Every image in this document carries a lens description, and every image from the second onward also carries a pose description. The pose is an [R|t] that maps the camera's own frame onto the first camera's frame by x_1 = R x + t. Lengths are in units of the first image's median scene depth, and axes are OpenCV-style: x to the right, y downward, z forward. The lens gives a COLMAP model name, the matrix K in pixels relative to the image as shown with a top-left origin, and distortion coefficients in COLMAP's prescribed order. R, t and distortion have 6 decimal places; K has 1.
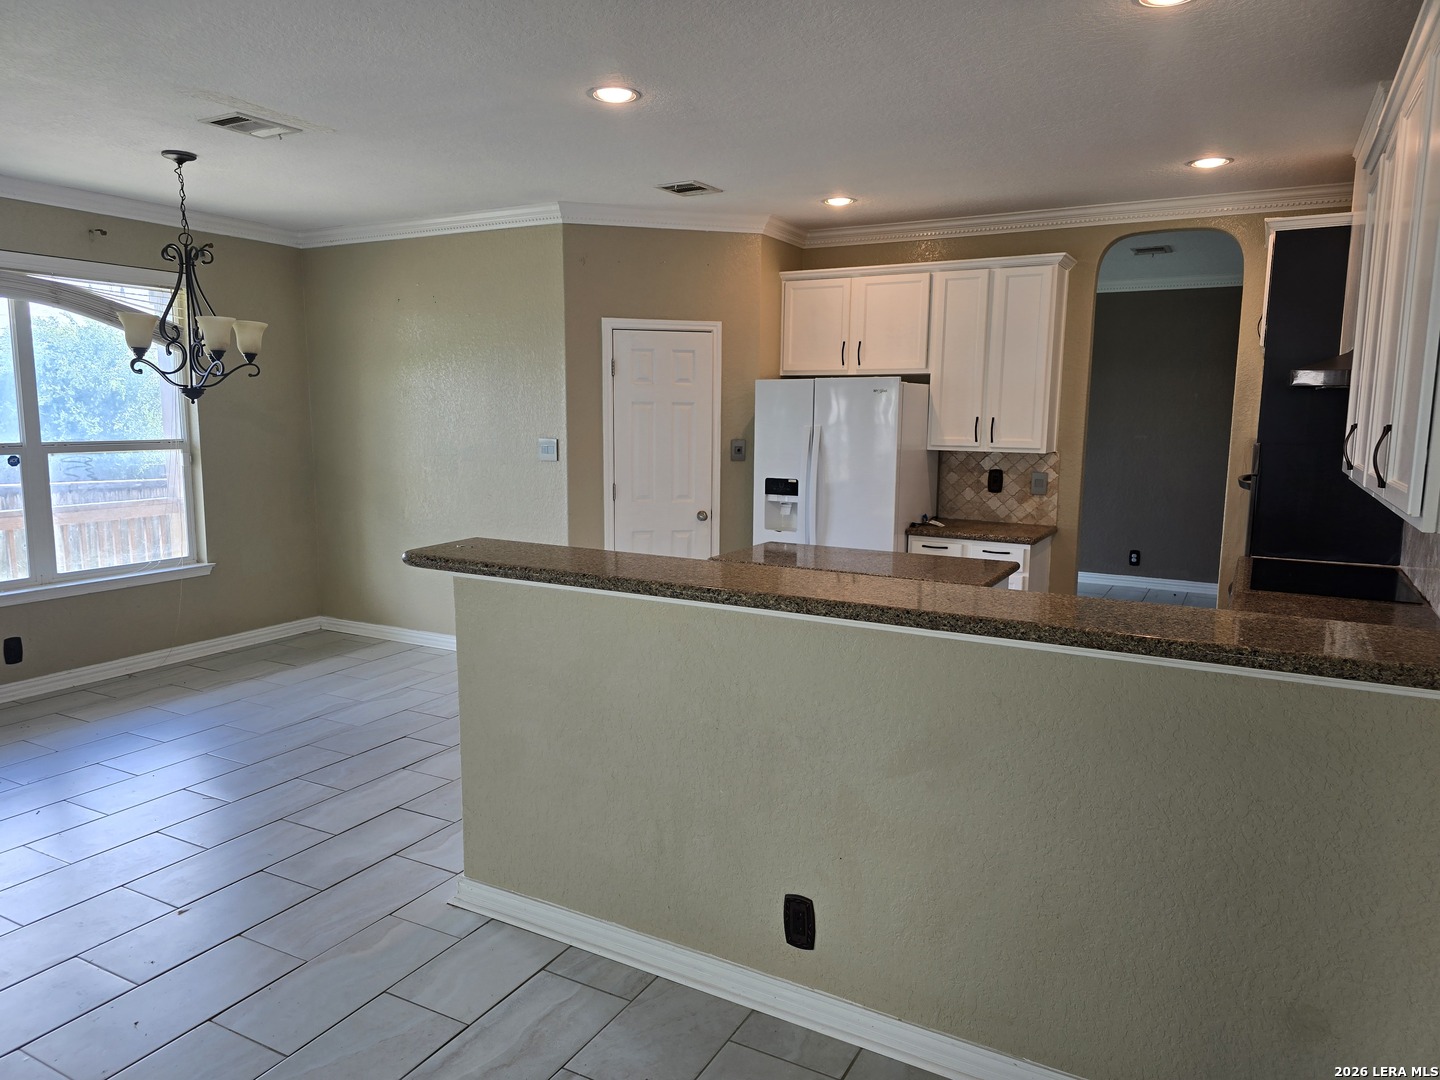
lens RADIAL K [[962.3, 0, 730.7], [0, 962.3, 546.7], [0, 0, 1]] dist [0.067702, -0.070301]
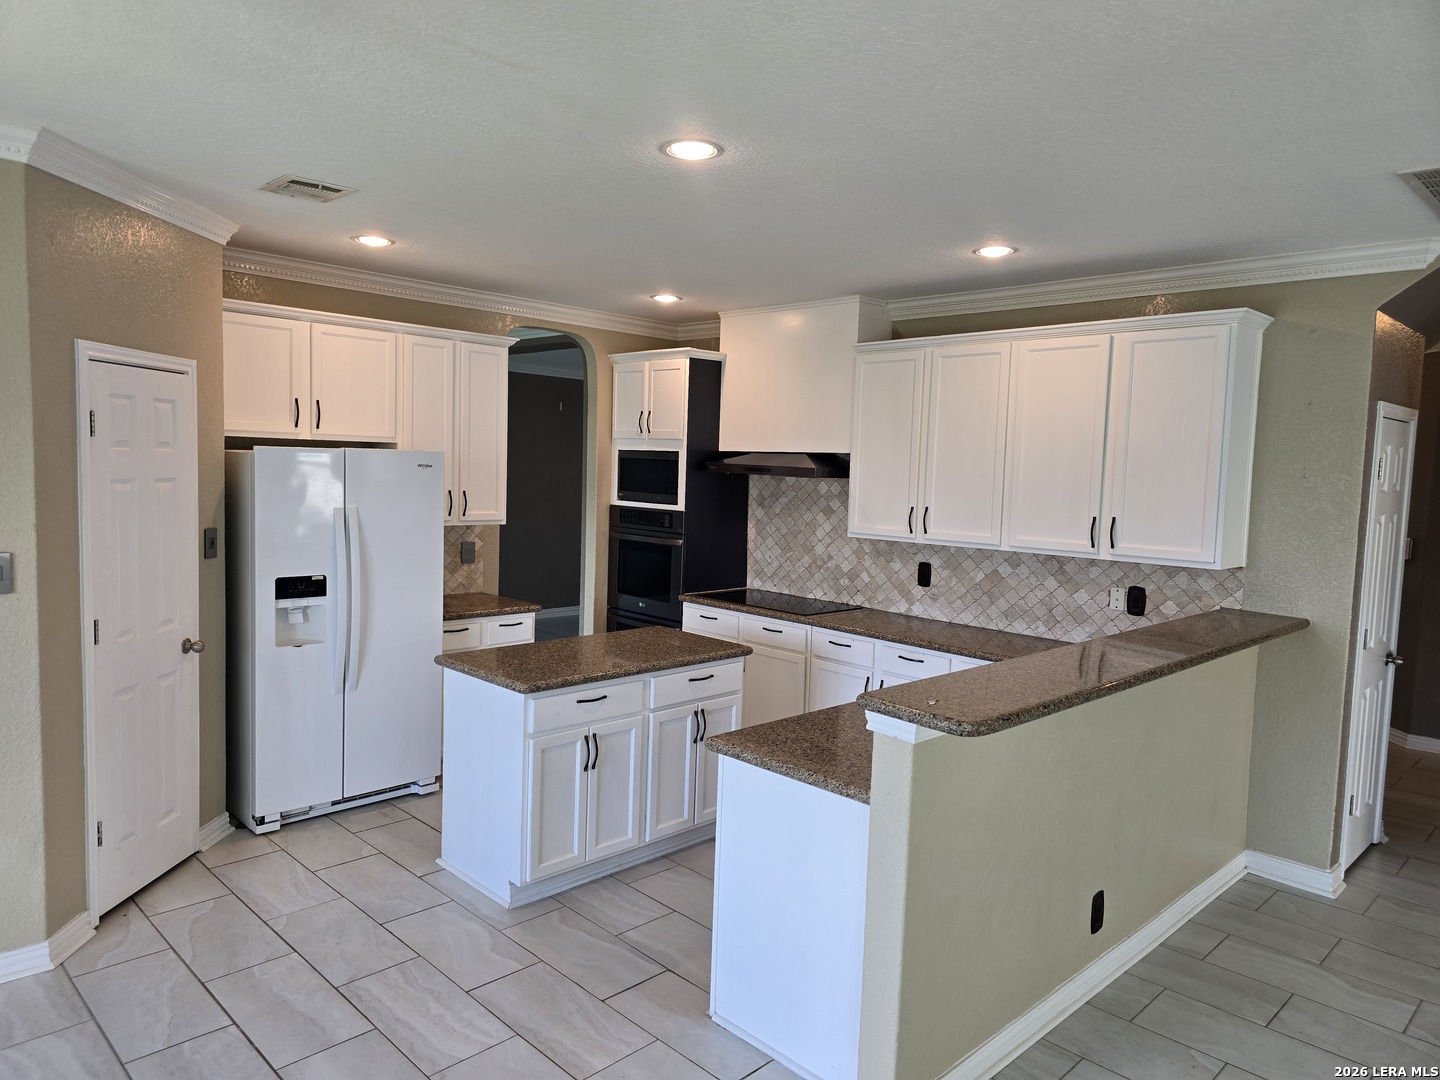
lens RADIAL K [[962.3, 0, 730.7], [0, 962.3, 546.7], [0, 0, 1]] dist [0.067702, -0.070301]
pose [[0.268155, -0.085332, 0.959589, -0.587330], [0.099217, 0.993219, 0.060596, -0.106367], [-0.958253, 0.078958, 0.274803, 0.458709]]
